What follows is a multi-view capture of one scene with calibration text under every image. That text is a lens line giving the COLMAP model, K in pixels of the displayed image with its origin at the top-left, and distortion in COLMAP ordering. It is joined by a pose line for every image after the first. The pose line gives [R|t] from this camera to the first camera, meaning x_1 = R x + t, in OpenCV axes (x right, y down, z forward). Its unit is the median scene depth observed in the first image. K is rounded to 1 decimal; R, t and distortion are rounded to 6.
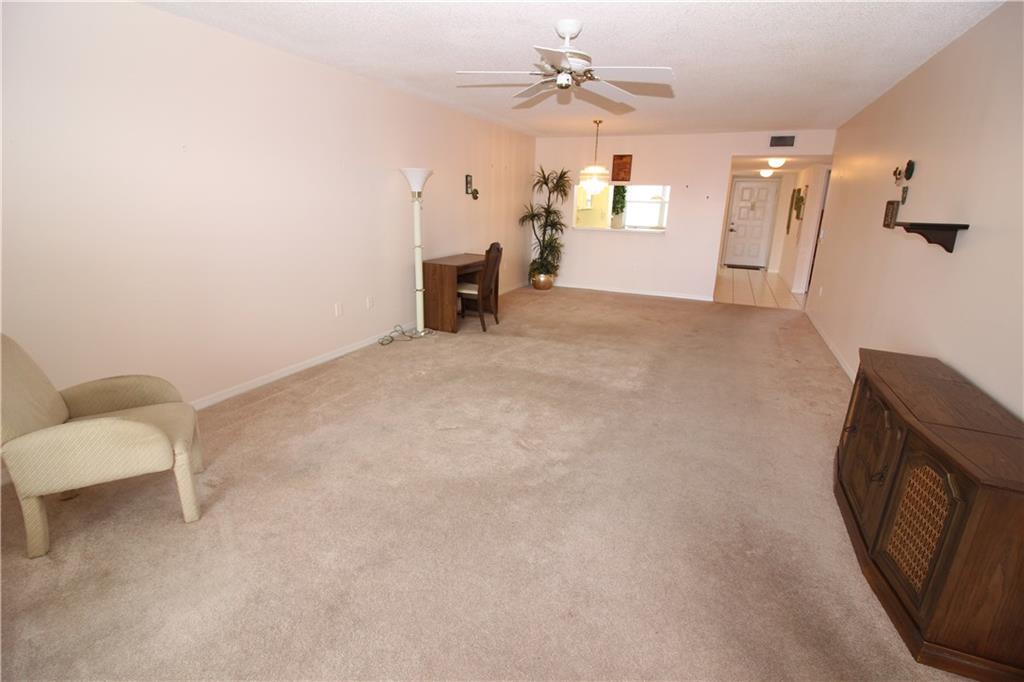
lens RADIAL K [[482.0, 0, 510.2], [0, 482.0, 343.4], [0, 0, 1]] dist [0.002187, -0.000839]
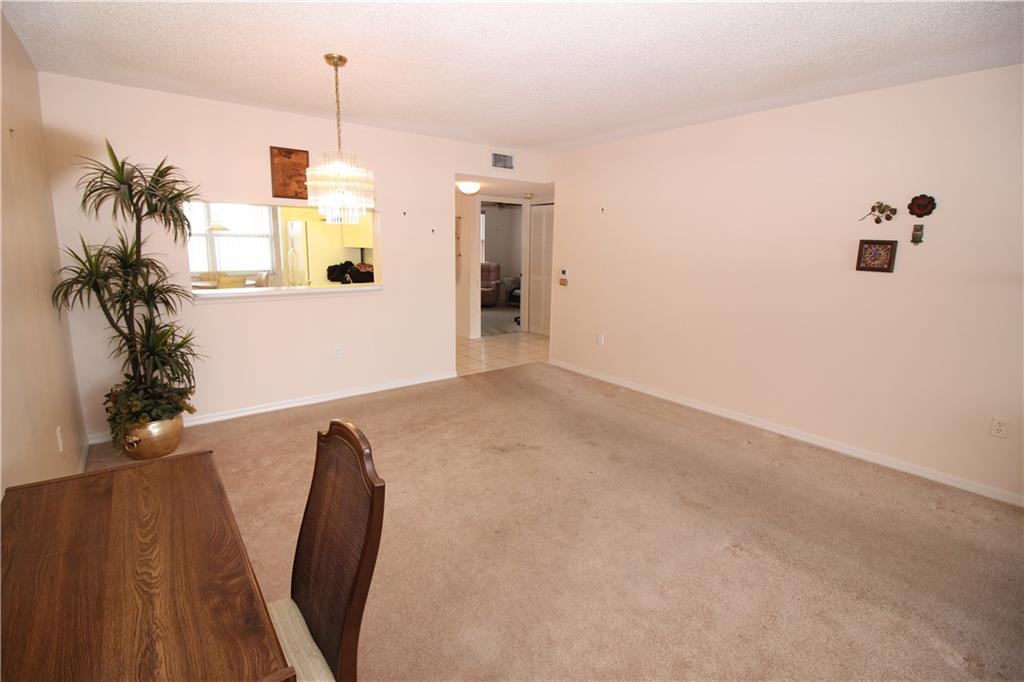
lens RADIAL K [[482.0, 0, 515.4], [0, 482.0, 319.4], [0, 0, 1]] dist [0.002187, -0.000839]
pose [[0.474251, -0.157414, 0.866203, -0.125602], [0.244698, 0.968686, 0.042064, -0.174902], [-0.845700, 0.192009, 0.497919, 0.567361]]
